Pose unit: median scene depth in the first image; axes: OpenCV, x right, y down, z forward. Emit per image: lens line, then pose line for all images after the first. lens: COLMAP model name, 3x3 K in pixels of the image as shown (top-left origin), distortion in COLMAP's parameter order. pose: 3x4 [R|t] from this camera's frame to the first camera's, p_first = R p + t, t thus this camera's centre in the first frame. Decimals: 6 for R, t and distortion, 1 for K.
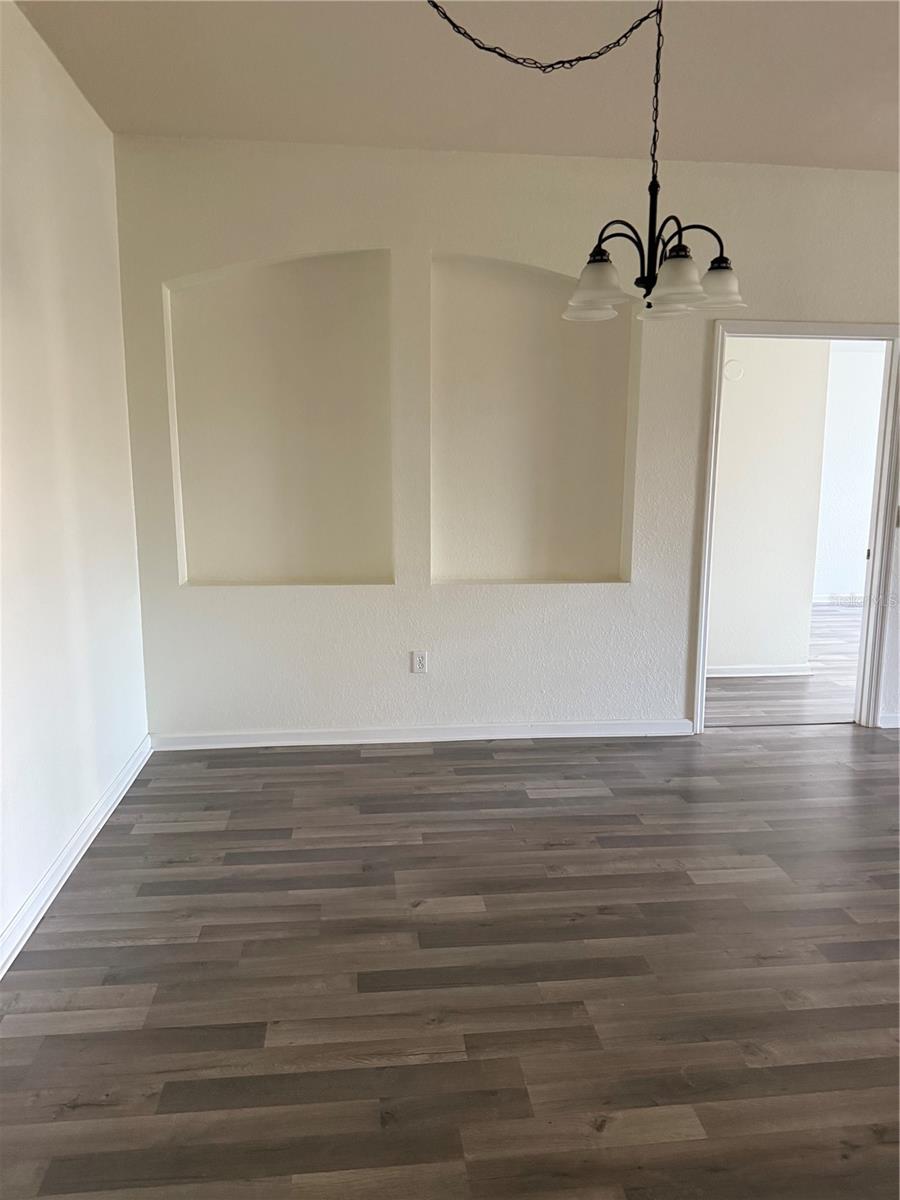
lens RADIAL K [[845.3, 0, 453.6], [0, 845.3, 588.6], [0, 0, 1]] dist [0.122480, -0.177890]
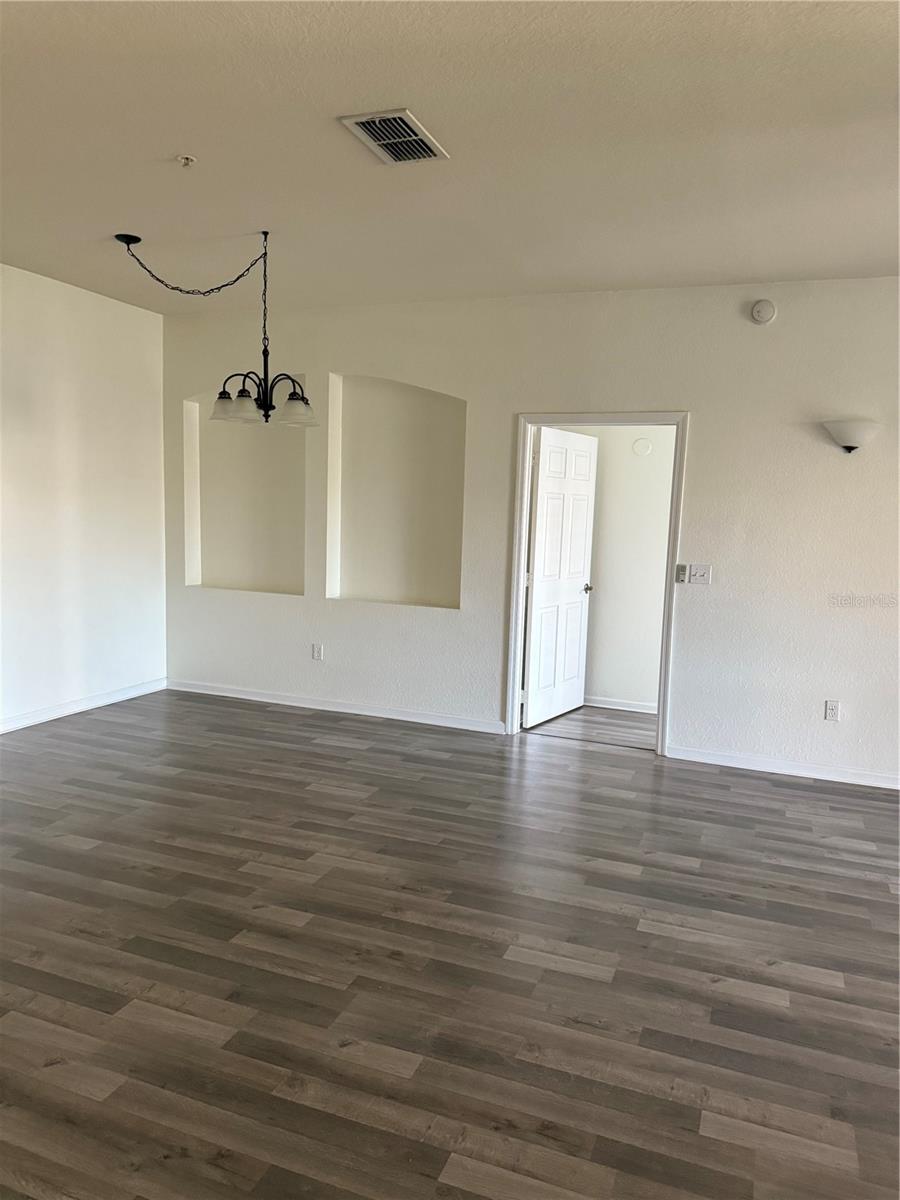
lens RADIAL K [[849.0, 0, 450.0], [0, 849.0, 600.0], [0, 0, 1]] dist [0.077039, -0.060743]
pose [[0.886275, 0.078326, -0.456489, 0.827274], [-0.101673, 0.994458, -0.026766, 0.015919], [0.451863, 0.070134, 0.889326, -0.184963]]
